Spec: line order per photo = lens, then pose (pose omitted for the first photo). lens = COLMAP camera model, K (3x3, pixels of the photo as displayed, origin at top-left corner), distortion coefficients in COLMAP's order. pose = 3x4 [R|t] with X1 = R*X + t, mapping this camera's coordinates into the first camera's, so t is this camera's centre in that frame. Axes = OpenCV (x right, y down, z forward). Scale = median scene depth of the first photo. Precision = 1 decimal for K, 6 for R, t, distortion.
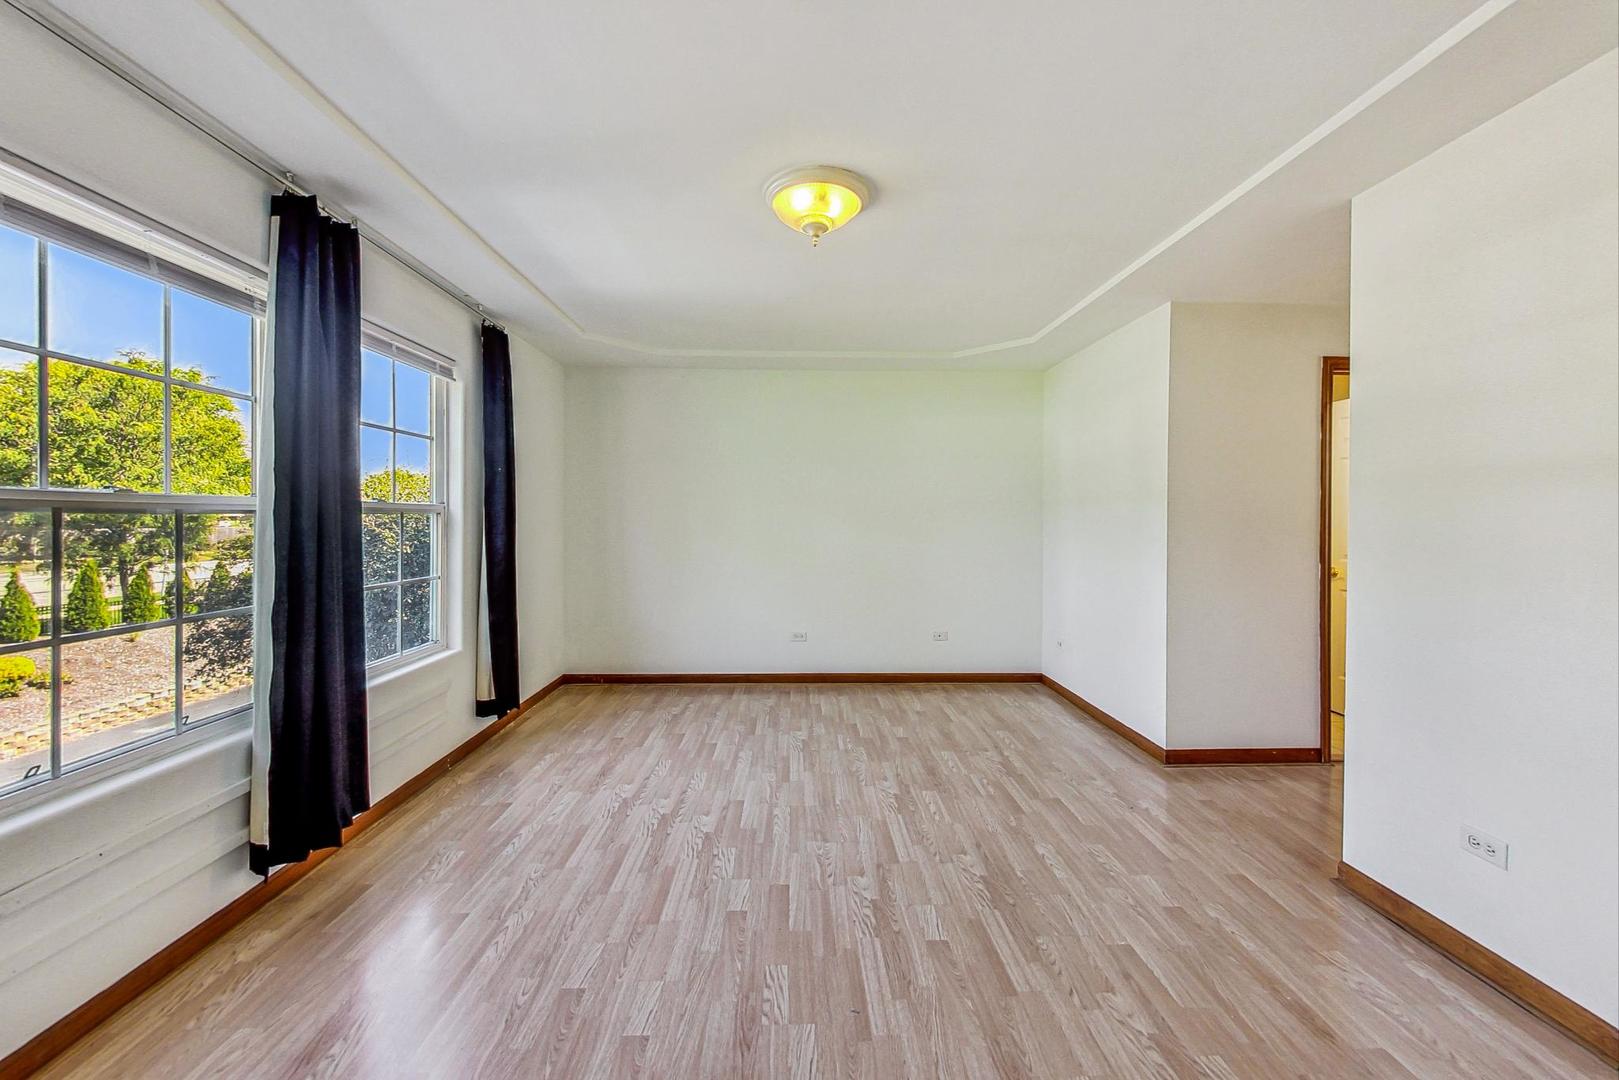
lens RADIAL K [[631.1, 0, 809.0], [0, 631.1, 527.4], [0, 0, 1]] dist [-0.001503, 0.000084]
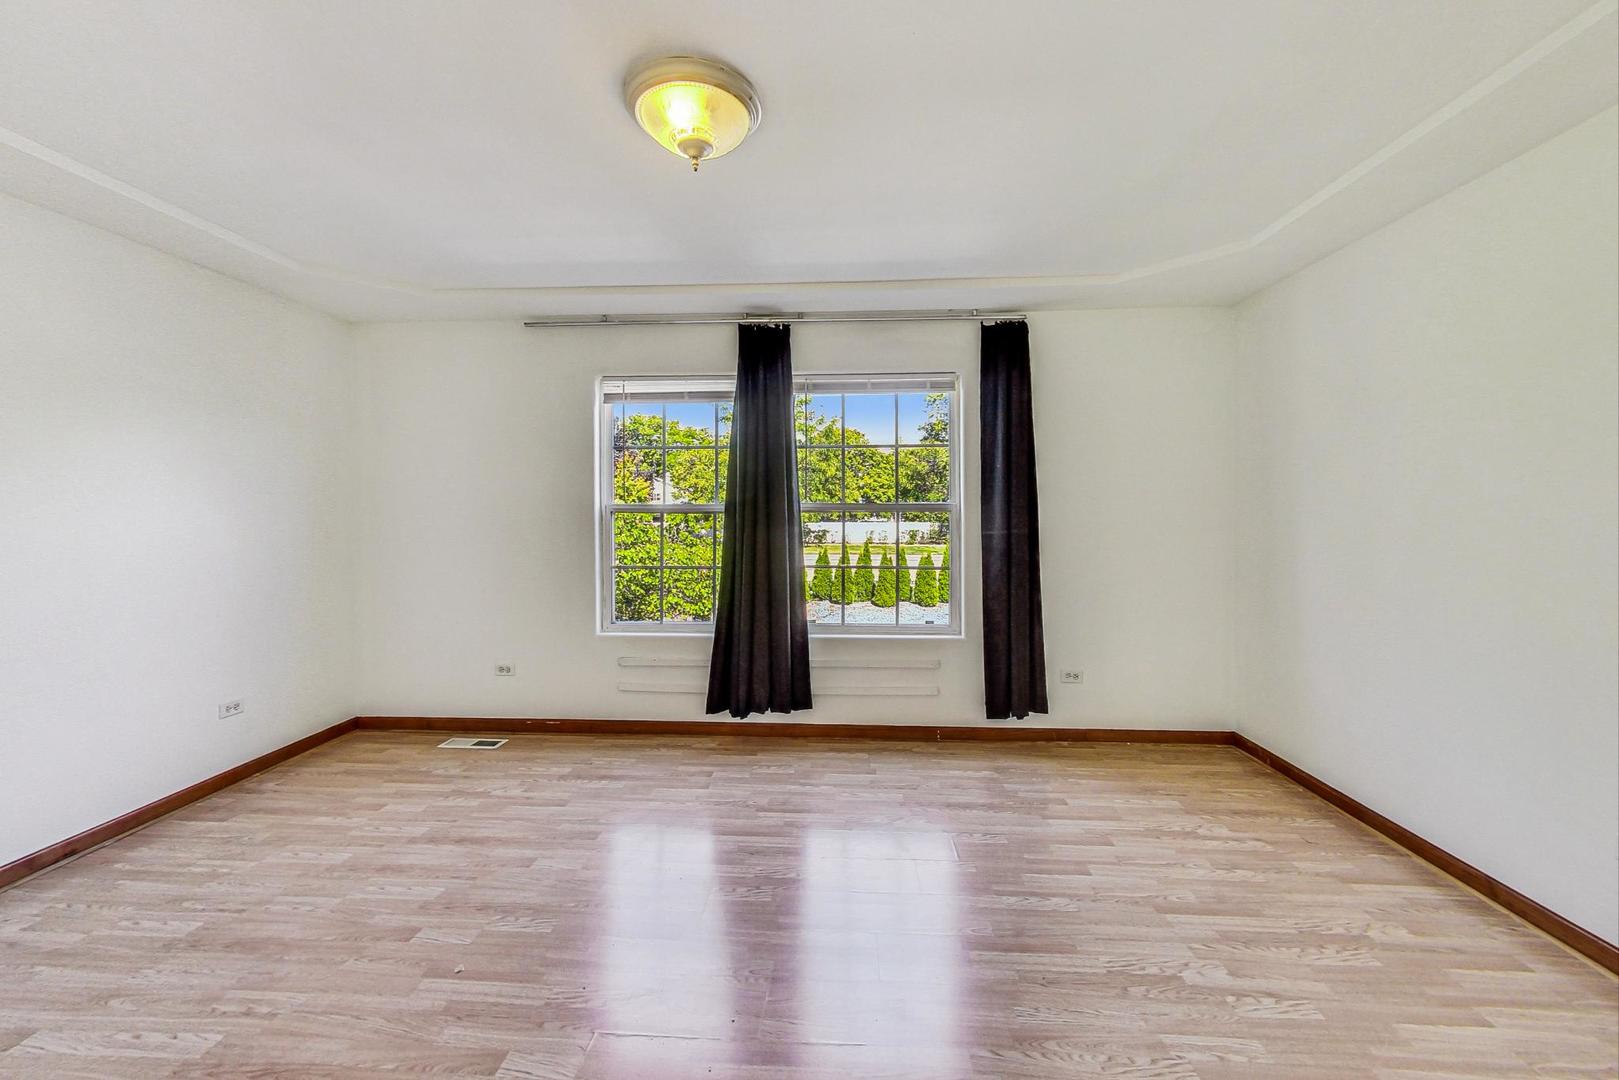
lens RADIAL K [[631.1, 0, 814.0], [0, 631.1, 530.5], [0, 0, 1]] dist [-0.001503, 0.000084]
pose [[-0.082663, 0.022132, -0.996332, 0.731073], [-0.016272, 0.999590, 0.023554, -0.018586], [0.996445, 0.018159, -0.082269, 1.130436]]
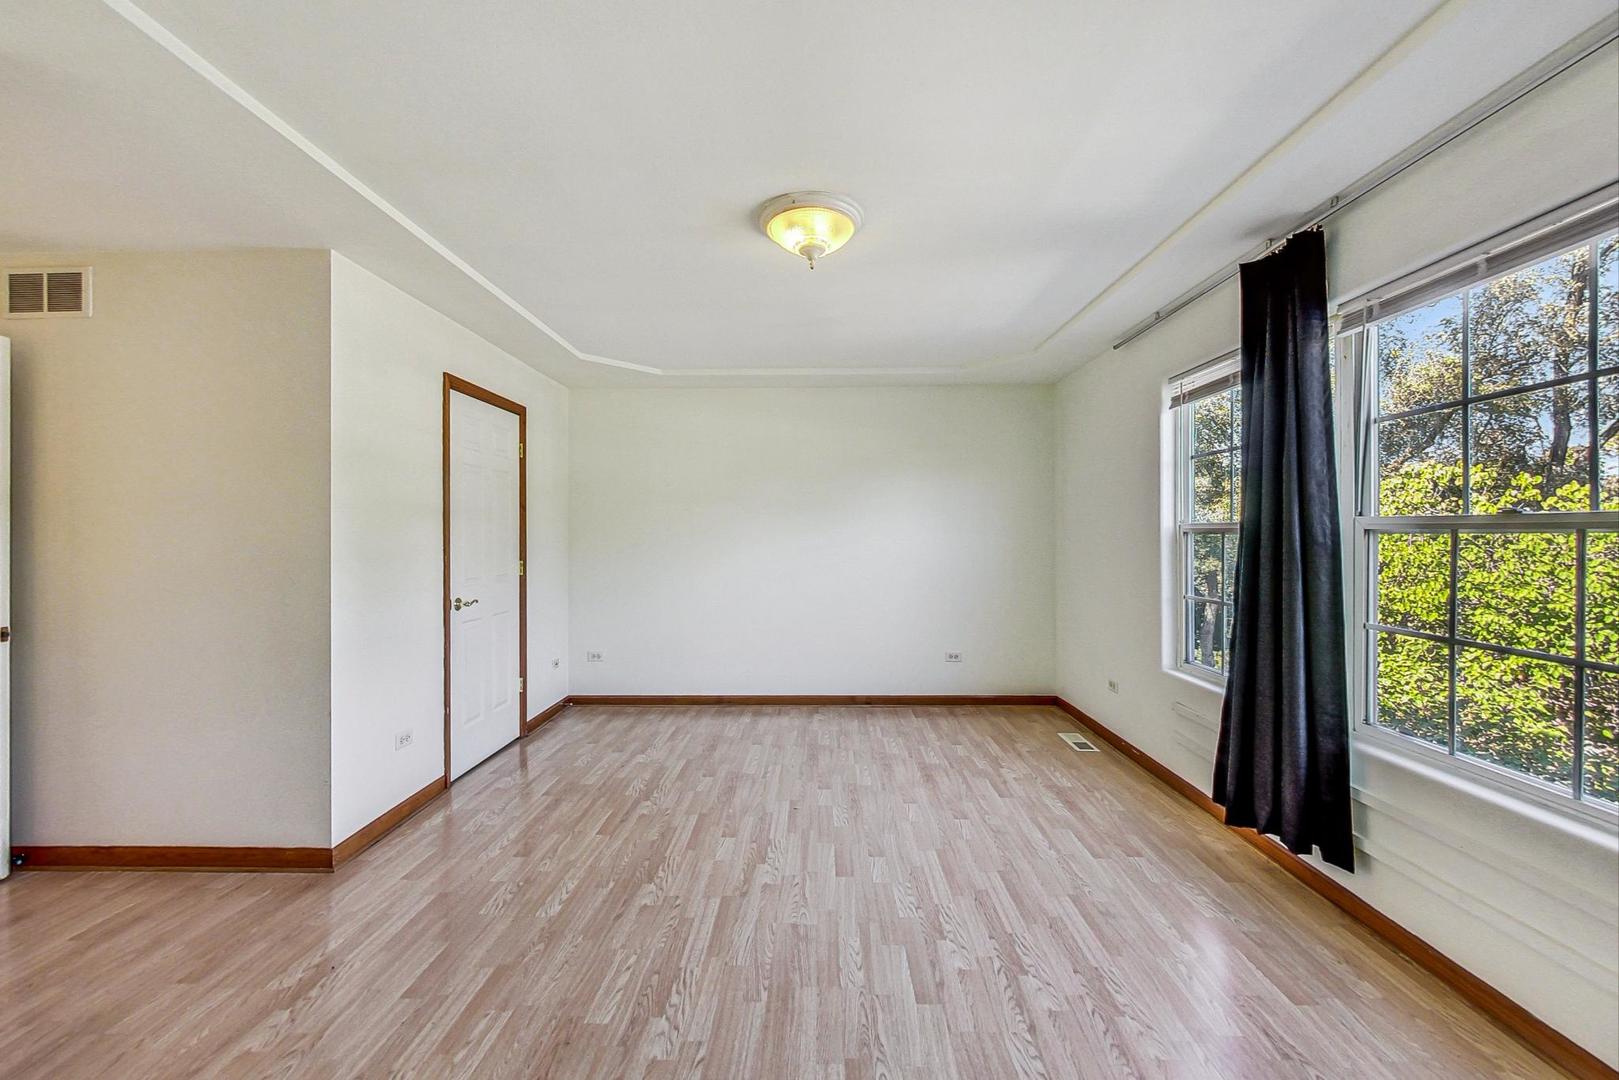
lens RADIAL K [[631.1, 0, 811.5], [0, 631.1, 535.9], [0, 0, 1]] dist [-0.001503, 0.000084]
pose [[-0.999150, -0.001897, 0.041169, -0.029750], [-0.001153, 0.999836, 0.018084, -0.033011], [-0.041197, 0.018021, -0.998989, 1.865725]]
